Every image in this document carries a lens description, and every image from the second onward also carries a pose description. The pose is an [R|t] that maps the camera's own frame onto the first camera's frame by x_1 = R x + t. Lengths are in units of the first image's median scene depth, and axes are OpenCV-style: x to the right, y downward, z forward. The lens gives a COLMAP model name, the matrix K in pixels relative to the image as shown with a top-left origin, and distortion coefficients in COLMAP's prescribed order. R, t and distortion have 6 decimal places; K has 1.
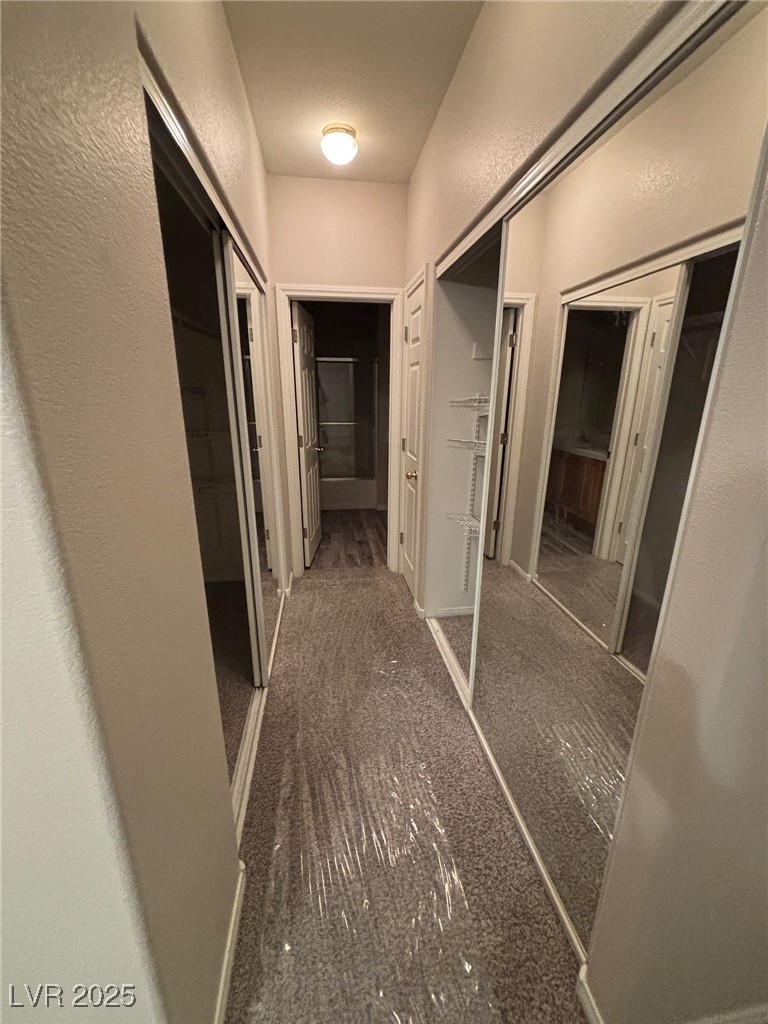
lens RADIAL K [[409.3, 0, 383.1], [0, 409.3, 513.3], [0, 0, 1]] dist [0.001459, -0.000705]
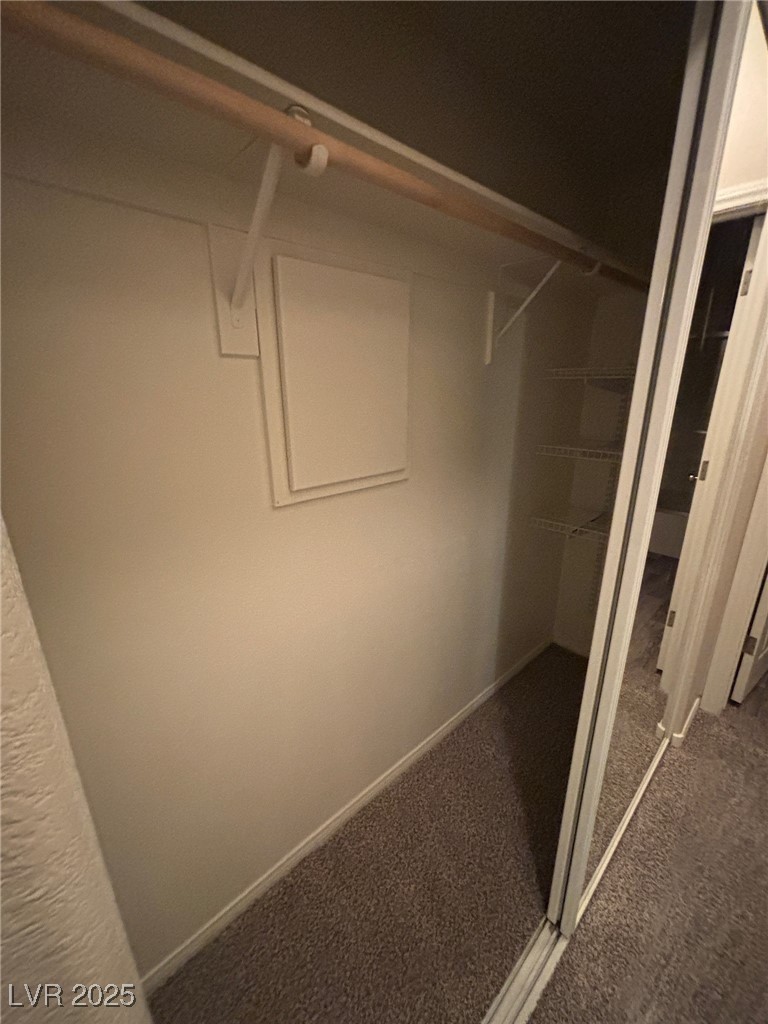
lens RADIAL K [[409.3, 0, 381.4], [0, 409.3, 508.1], [0, 0, 1]] dist [0.001459, -0.000705]
pose [[0.564582, 0.229775, -0.792749, -0.083114], [-0.224574, 0.966997, 0.120343, -0.089584], [0.794238, 0.110087, 0.597551, 0.282214]]
